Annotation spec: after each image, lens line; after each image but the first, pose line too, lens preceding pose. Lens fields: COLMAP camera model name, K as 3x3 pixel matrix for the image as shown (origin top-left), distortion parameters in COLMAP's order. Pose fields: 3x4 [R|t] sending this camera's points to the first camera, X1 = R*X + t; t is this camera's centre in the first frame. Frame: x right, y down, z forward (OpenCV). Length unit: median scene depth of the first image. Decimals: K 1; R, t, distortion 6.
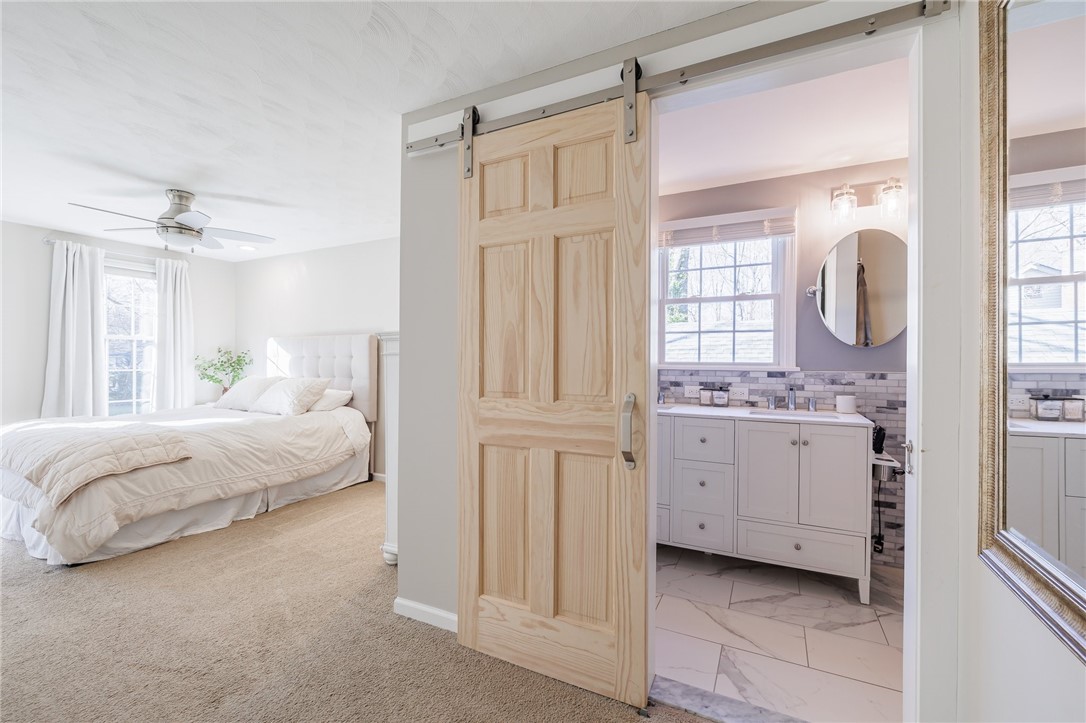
lens RADIAL K [[456.0, 0, 542.7], [0, 456.0, 357.6], [0, 0, 1]] dist [0.001246, 0.000856]
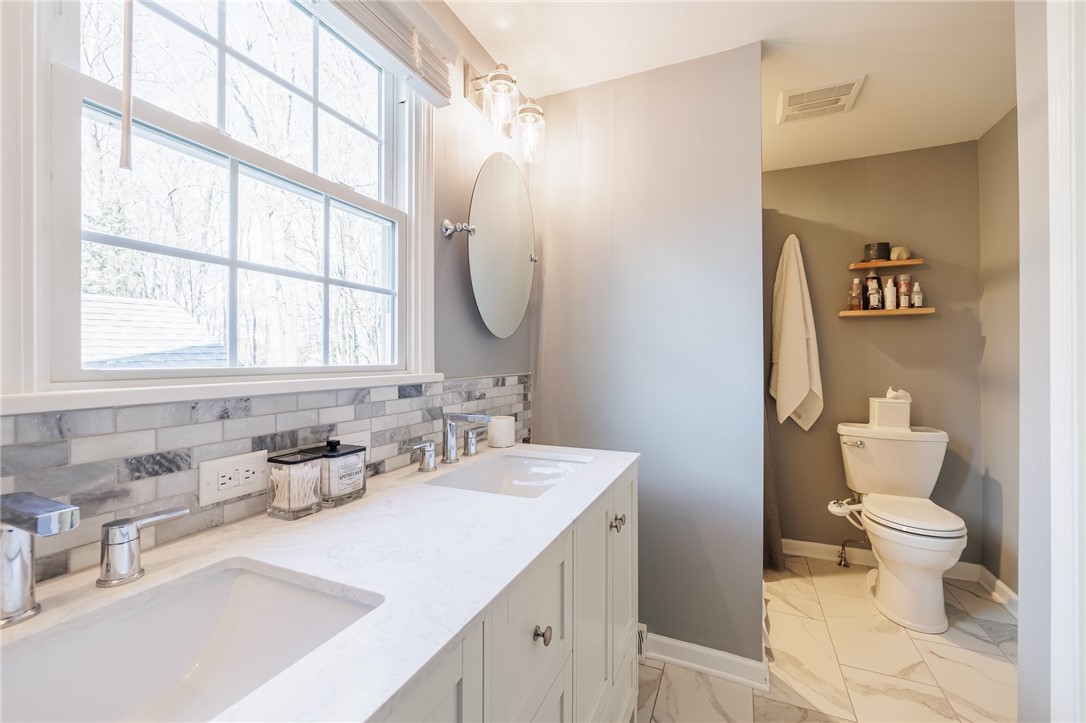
lens RADIAL K [[456.0, 0, 541.0], [0, 456.0, 356.9], [0, 0, 1]] dist [0.001246, 0.000856]
pose [[-0.046435, -0.004200, 0.998912, 0.050132], [-0.002586, 0.999988, 0.004084, 0.000804], [-0.998918, -0.002393, -0.046445, 0.868708]]
